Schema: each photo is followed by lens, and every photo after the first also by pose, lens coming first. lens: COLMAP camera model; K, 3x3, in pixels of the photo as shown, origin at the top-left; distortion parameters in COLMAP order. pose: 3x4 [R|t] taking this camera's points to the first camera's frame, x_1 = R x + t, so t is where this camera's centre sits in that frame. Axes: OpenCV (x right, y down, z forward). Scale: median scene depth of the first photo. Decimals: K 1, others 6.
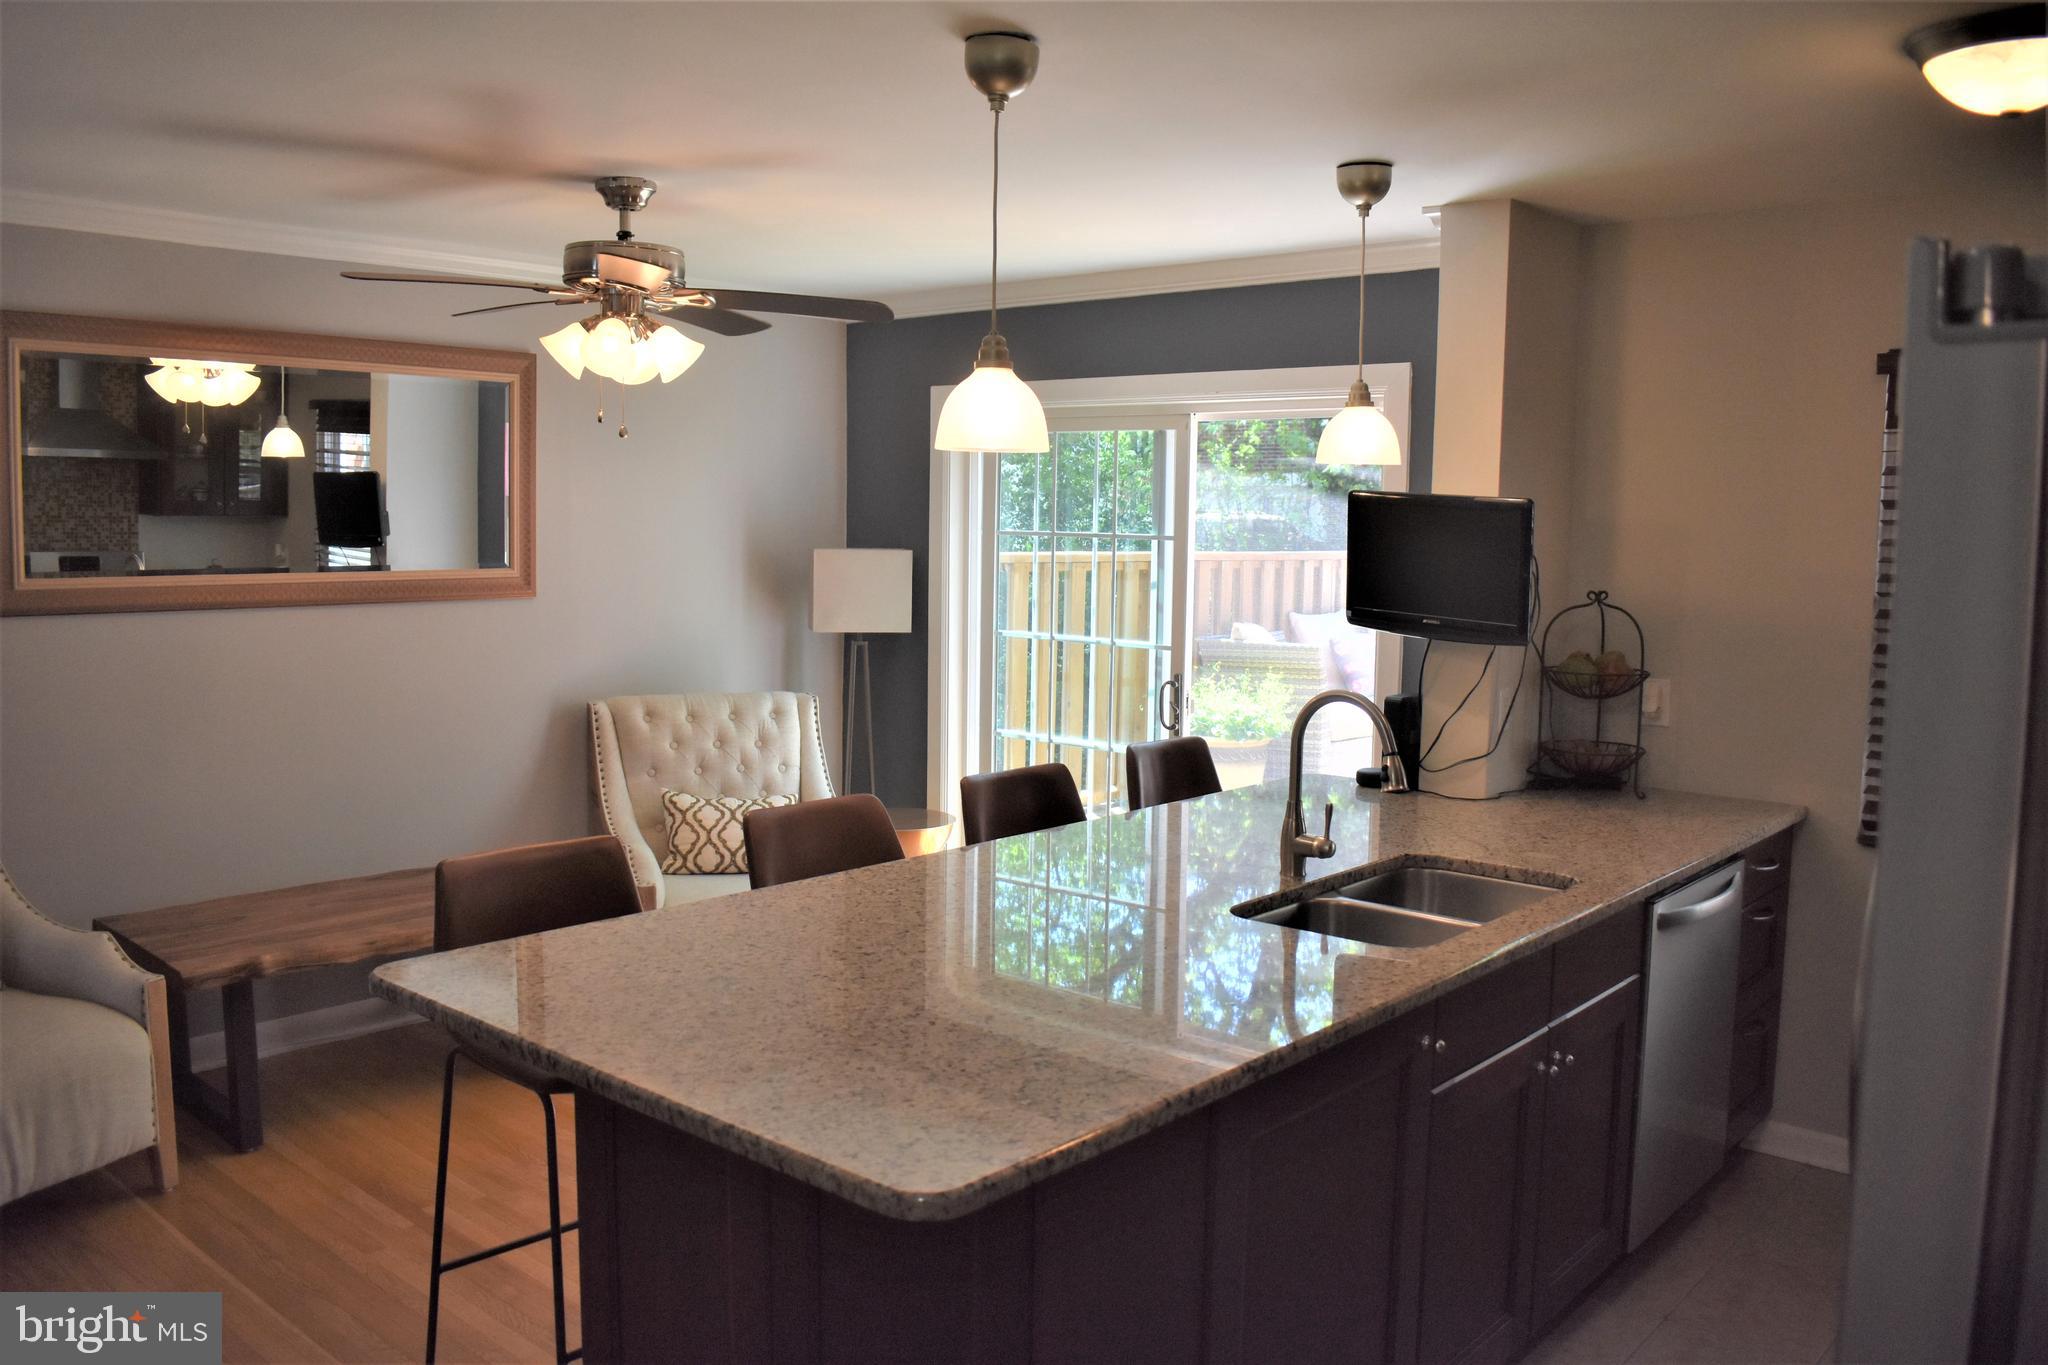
lens RADIAL K [[1623.2, 0, 1024.0], [0, 1623.2, 682.5], [0, 0, 1]] dist [-0.075027, -0.004683]
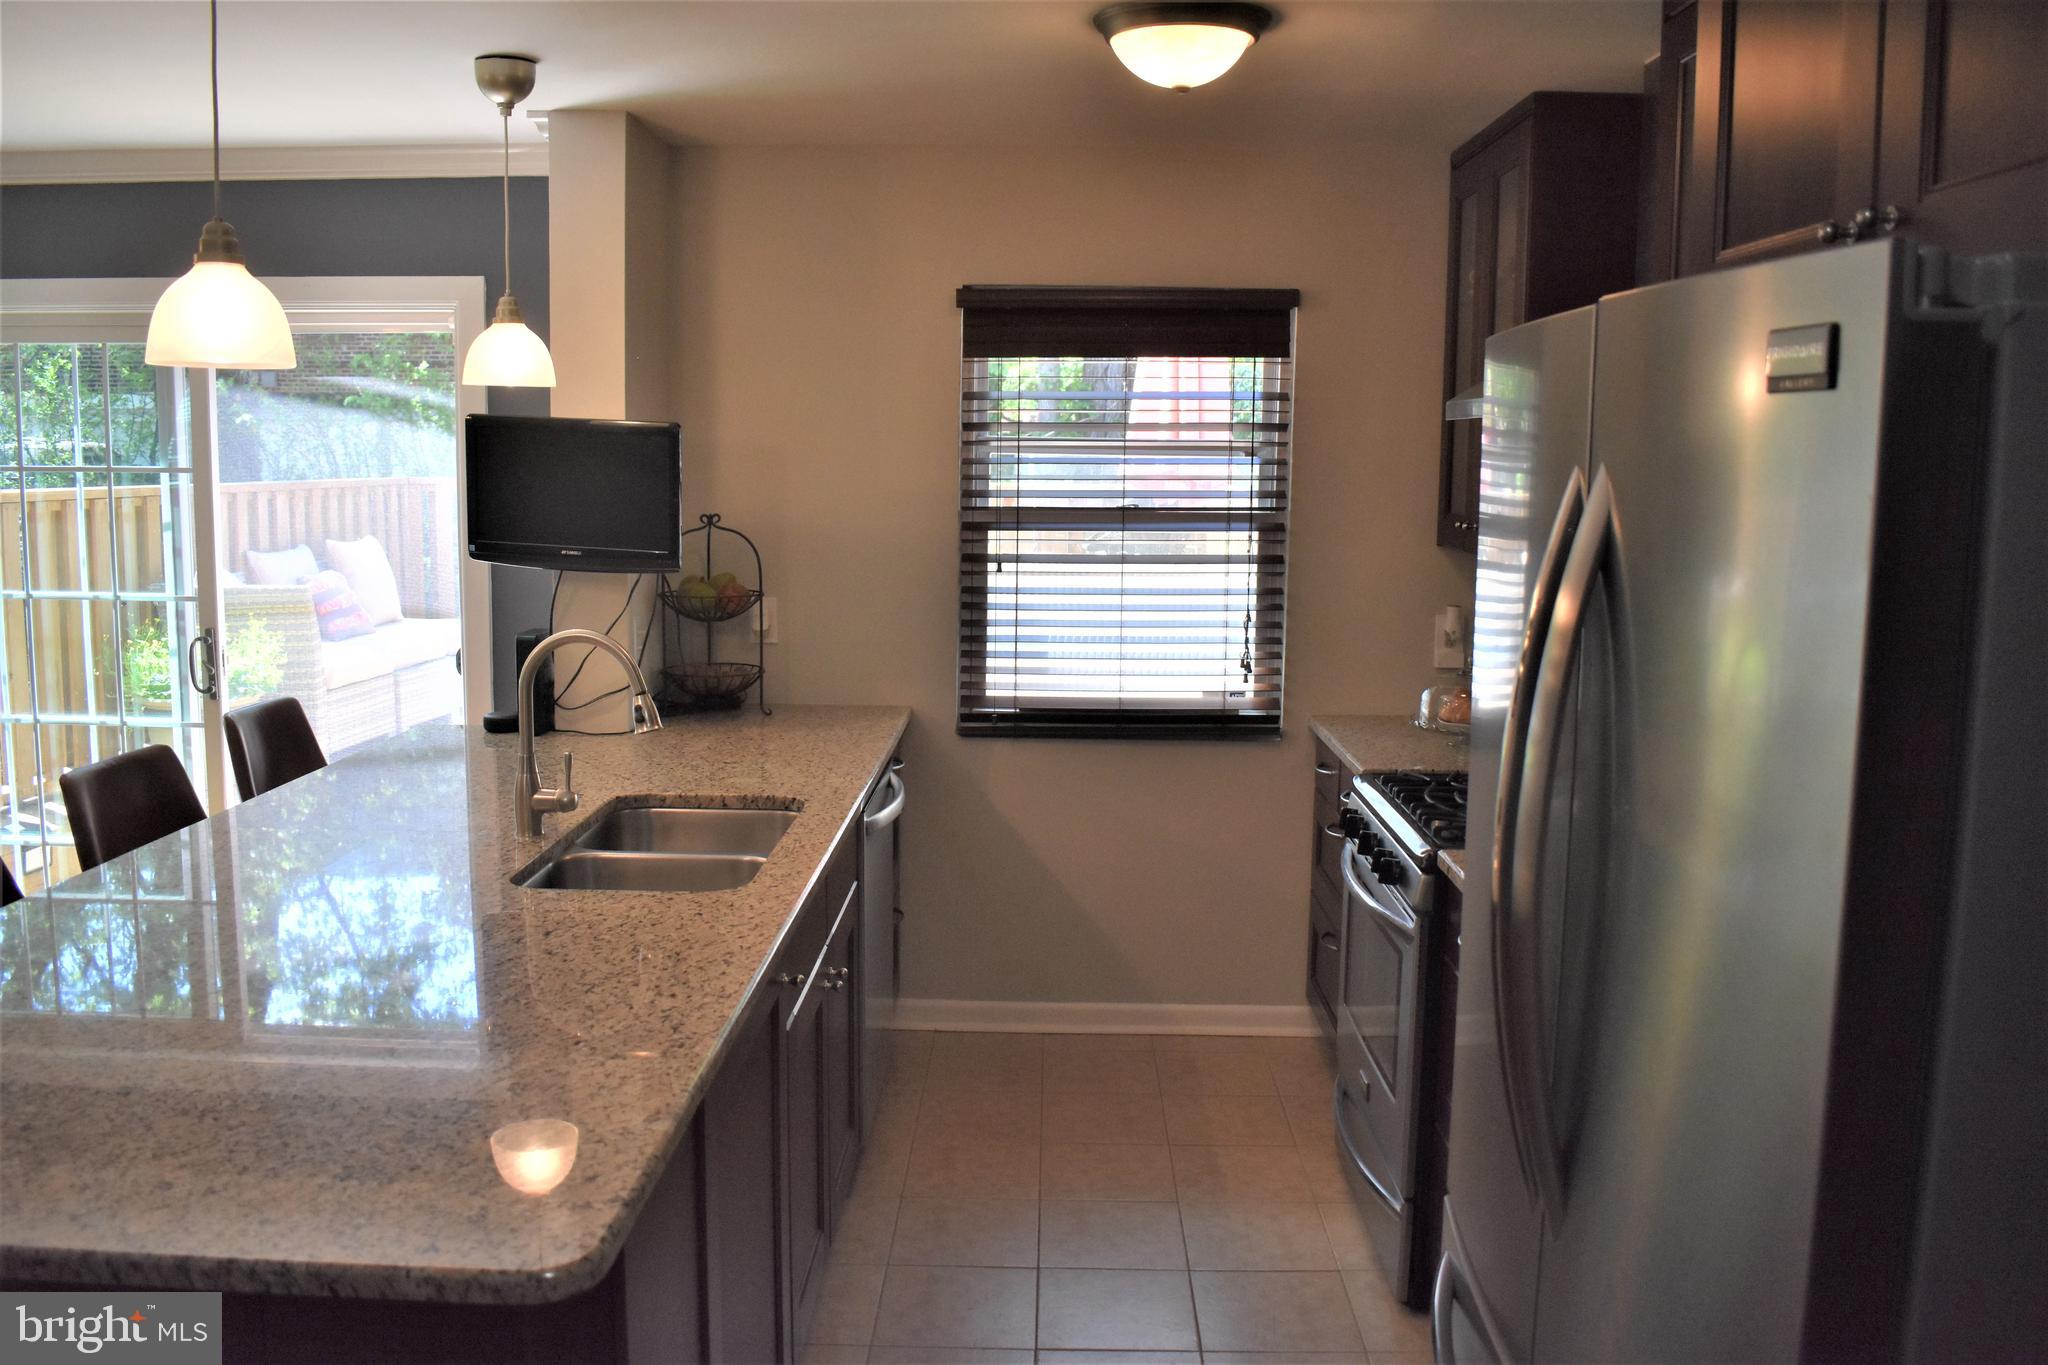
lens RADIAL K [[1649.3, 0, 1024.0], [0, 1649.3, 682.5], [0, 0, 1]] dist [-0.089237, 0.012085]
pose [[0.767471, -0.093355, 0.634251, -0.161420], [0.063807, 0.995551, 0.069326, -0.011178], [-0.637901, -0.012736, 0.770013, 0.086126]]
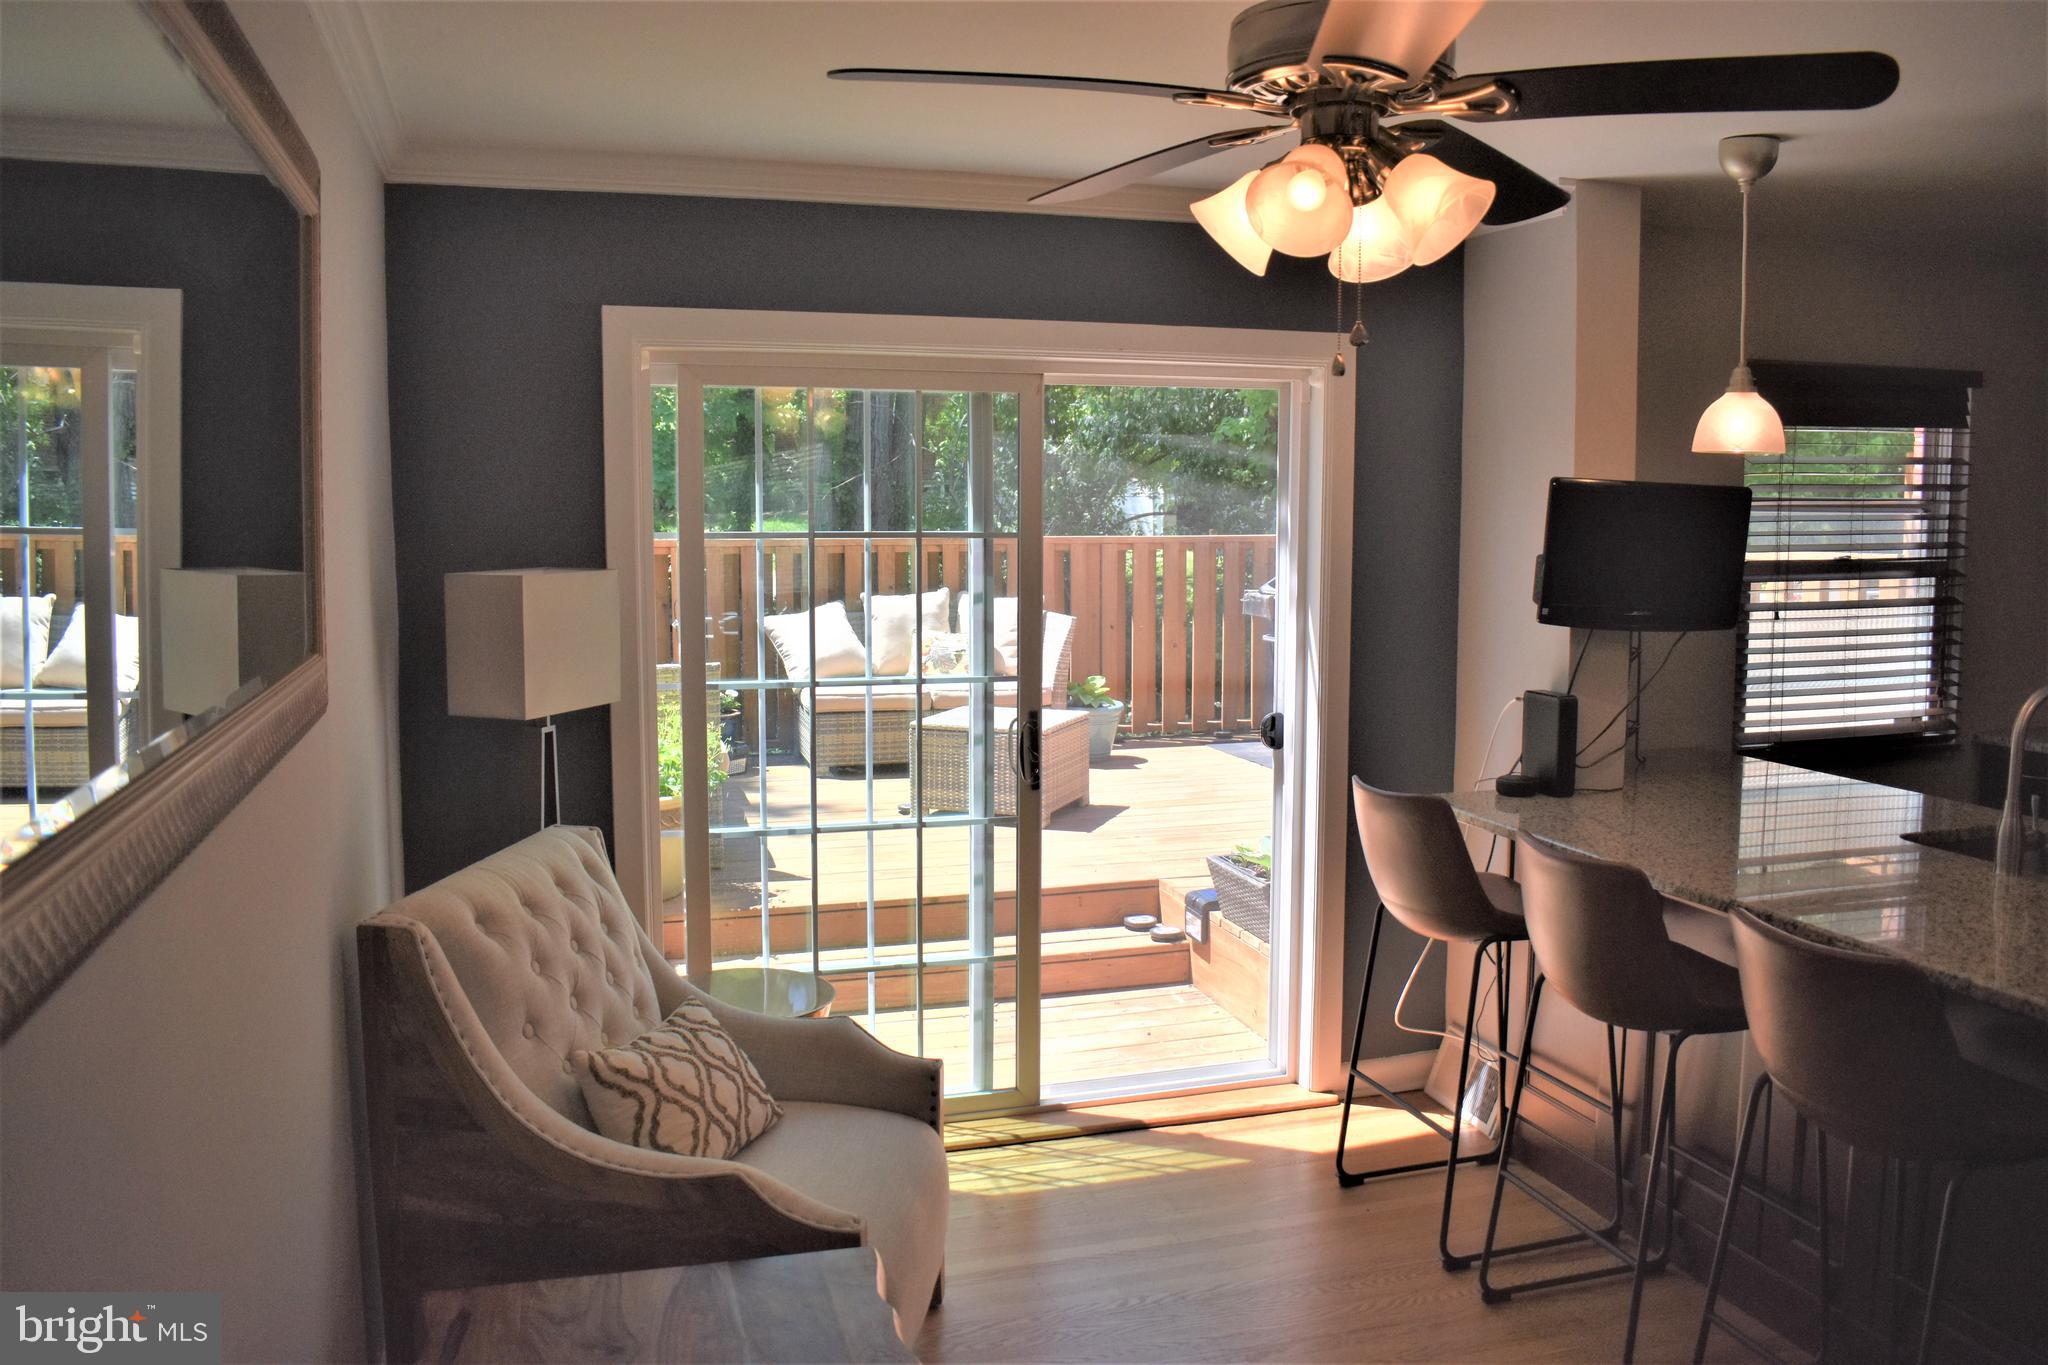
lens RADIAL K [[1623.2, 0, 1024.0], [0, 1623.2, 682.5], [0, 0, 1]] dist [-0.075027, -0.004683]
pose [[0.523801, -0.109114, 0.844824, -0.769037], [0.097030, 0.992950, 0.068085, -0.098873], [-0.846297, 0.046310, 0.530695, 0.804440]]
